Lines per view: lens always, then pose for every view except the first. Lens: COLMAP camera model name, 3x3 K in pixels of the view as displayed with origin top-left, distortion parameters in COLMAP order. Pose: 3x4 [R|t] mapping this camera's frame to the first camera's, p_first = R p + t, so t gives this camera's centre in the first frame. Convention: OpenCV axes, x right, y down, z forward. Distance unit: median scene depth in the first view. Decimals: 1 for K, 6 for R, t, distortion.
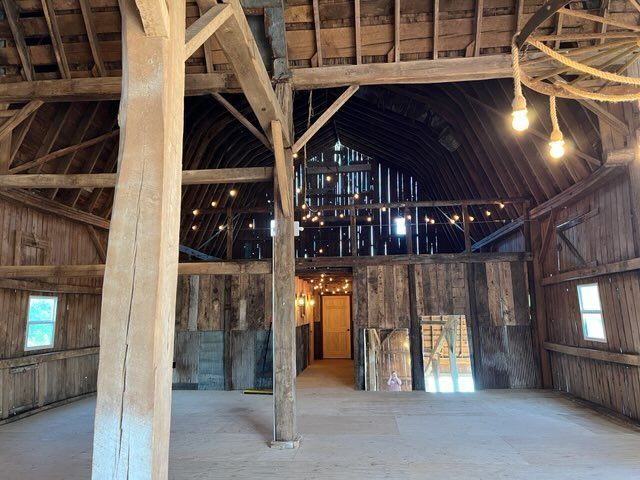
lens RADIAL K [[478.1, 0, 319.7], [0, 478.1, 236.7], [0, 0, 1]] dist [0.041600, -0.007189]
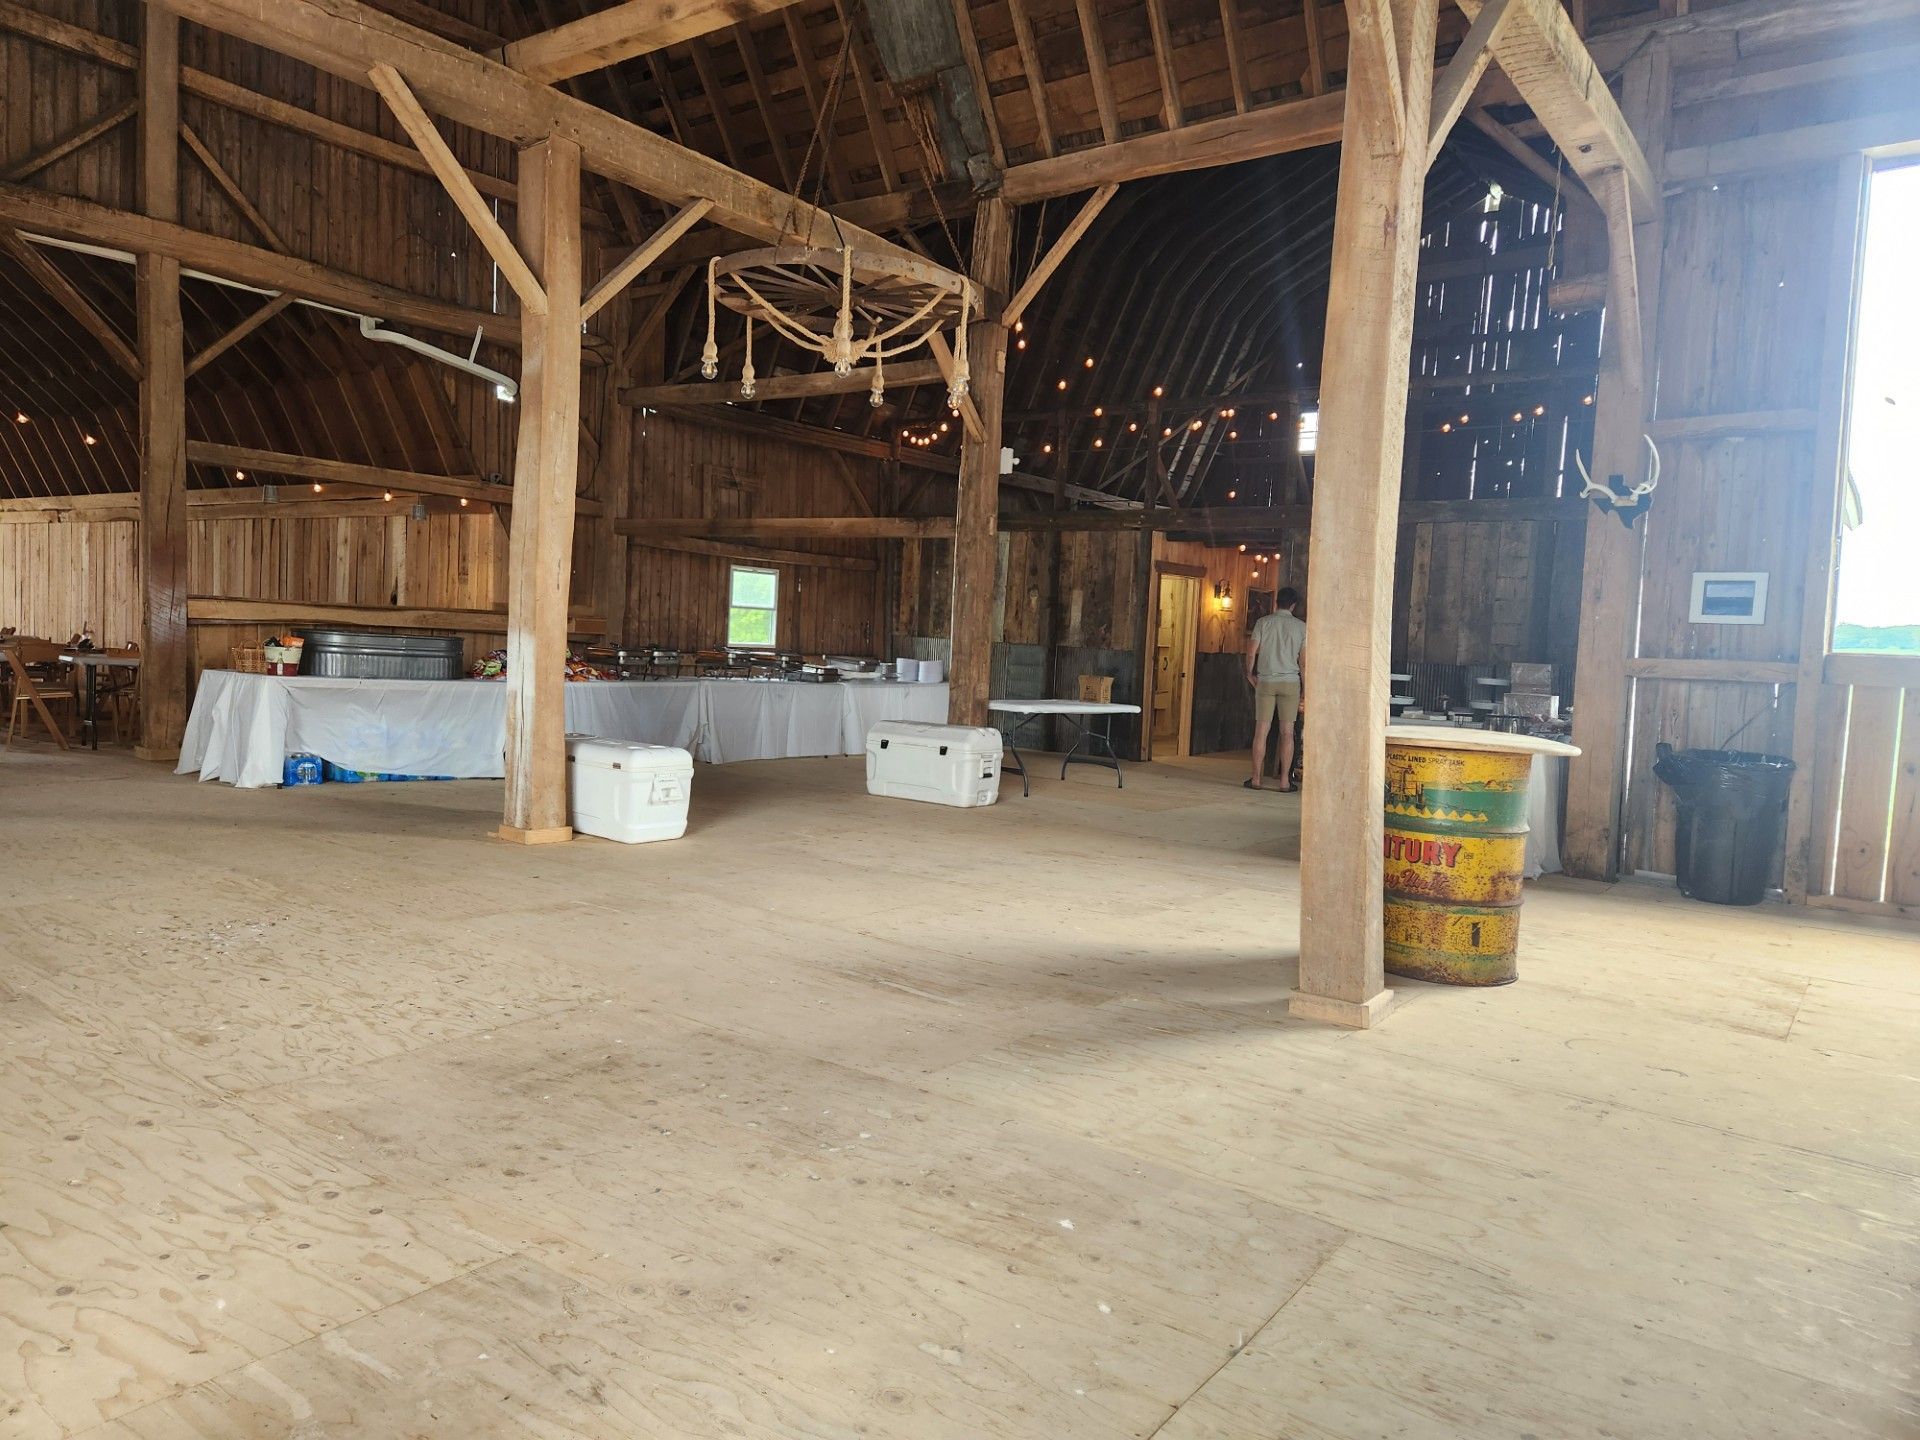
lens RADIAL K [[1306.0, 0, 963.5], [0, 1306.0, 721.0], [0, 0, 1]] dist [0.057497, 0.000403]
pose [[0.845095, 0.090481, -0.526903, 0.630583], [0.022302, 0.978750, 0.203842, -0.026720], [0.534150, -0.184017, 0.825119, -0.338909]]
